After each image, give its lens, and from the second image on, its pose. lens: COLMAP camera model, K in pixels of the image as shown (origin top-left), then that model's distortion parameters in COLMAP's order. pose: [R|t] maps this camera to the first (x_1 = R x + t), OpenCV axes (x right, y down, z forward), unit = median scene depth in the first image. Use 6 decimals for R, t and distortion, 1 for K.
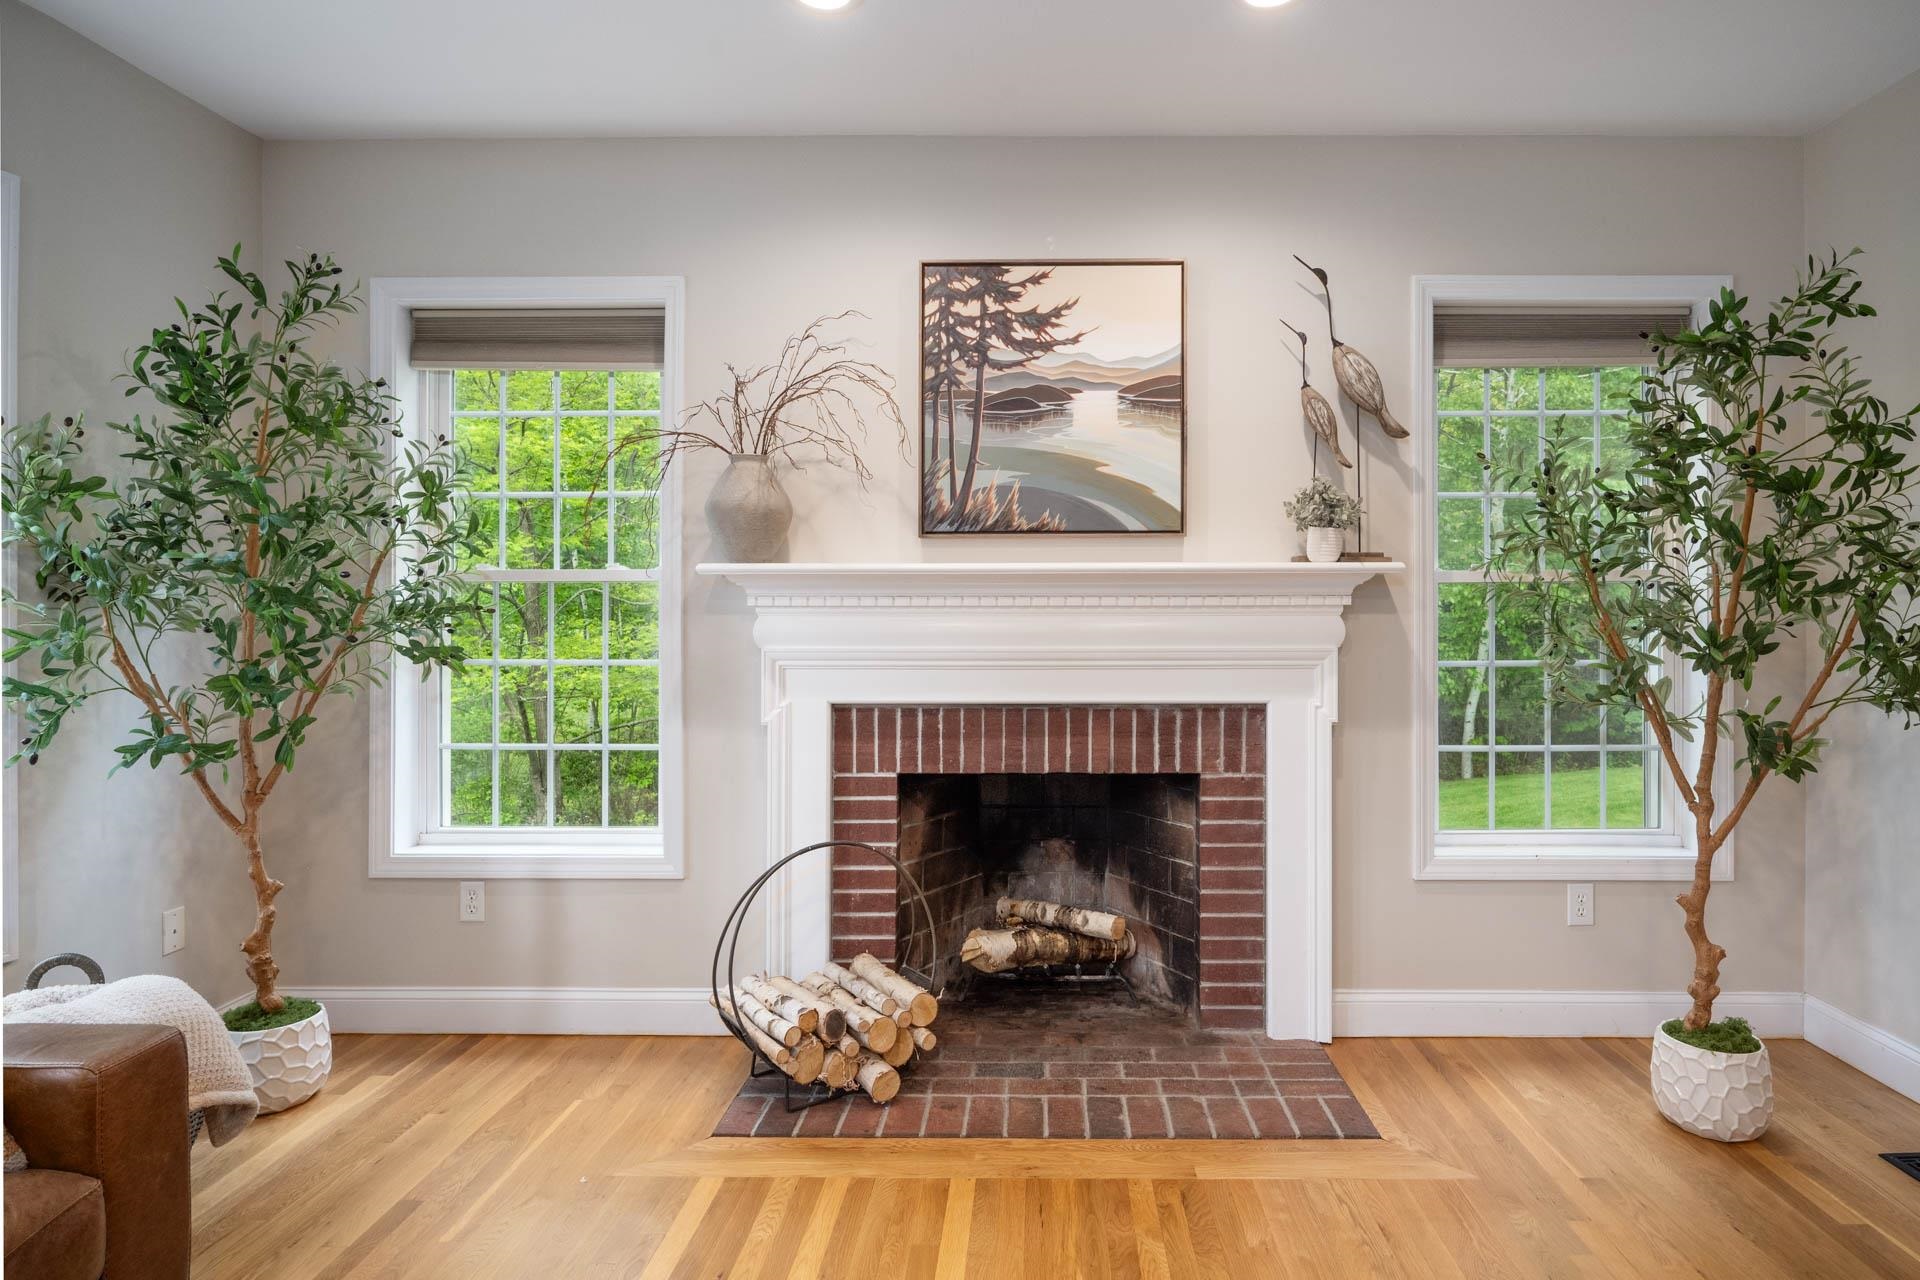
lens RADIAL K [[1003.5, 0, 959.9], [0, 1003.5, 605.3], [0, 0, 1]] dist [-0.001451, -0.000366]
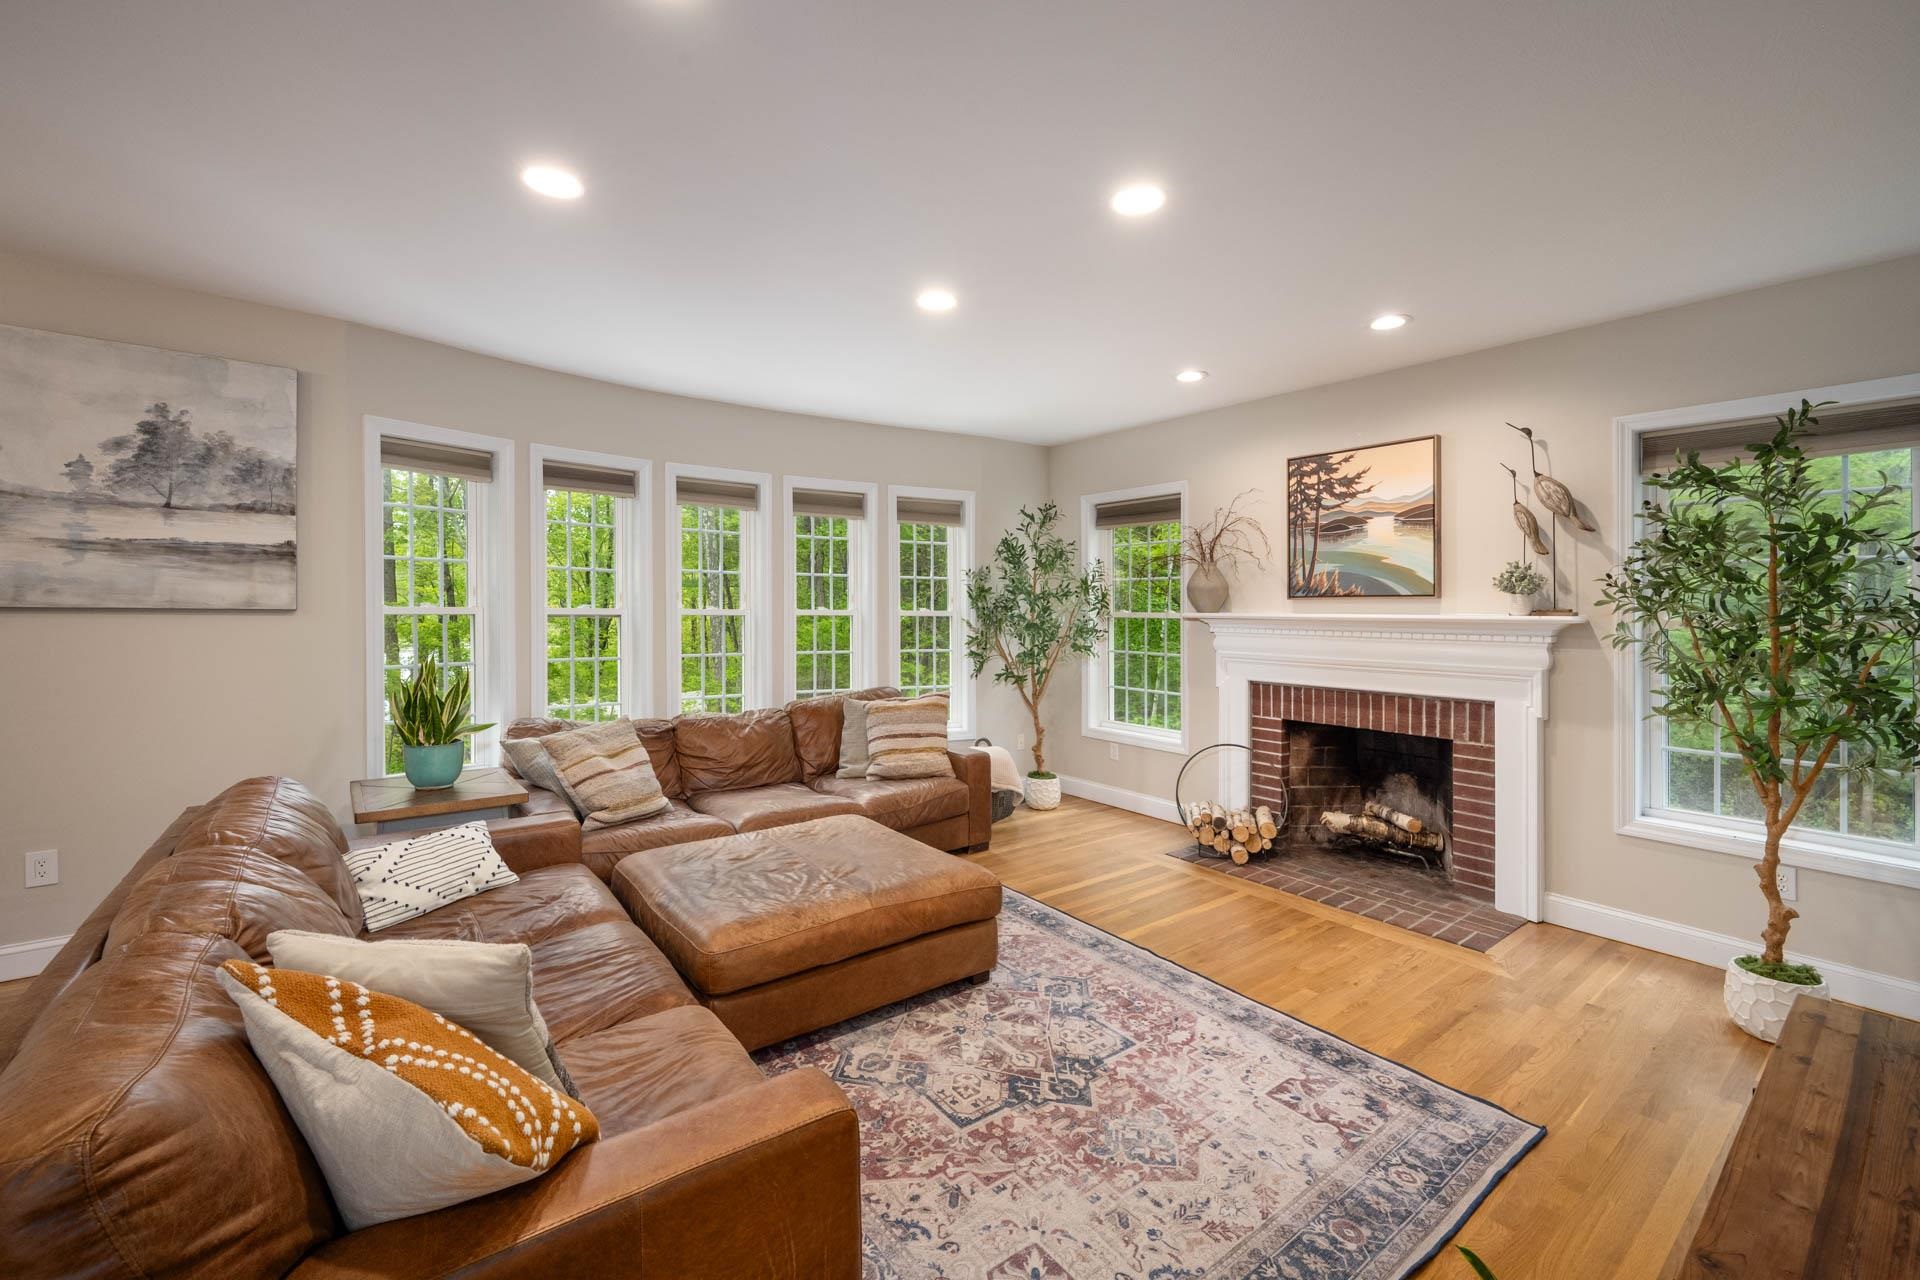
lens RADIAL K [[785.2, 0, 960.0], [0, 785.2, 640.0], [0, 0, 1]] dist [0.000024, -0.000018]
pose [[0.620563, 0.037514, -0.783259, 0.770755], [0.001249, 0.998806, 0.048827, -0.064535], [0.784156, -0.031279, 0.619775, -0.456943]]
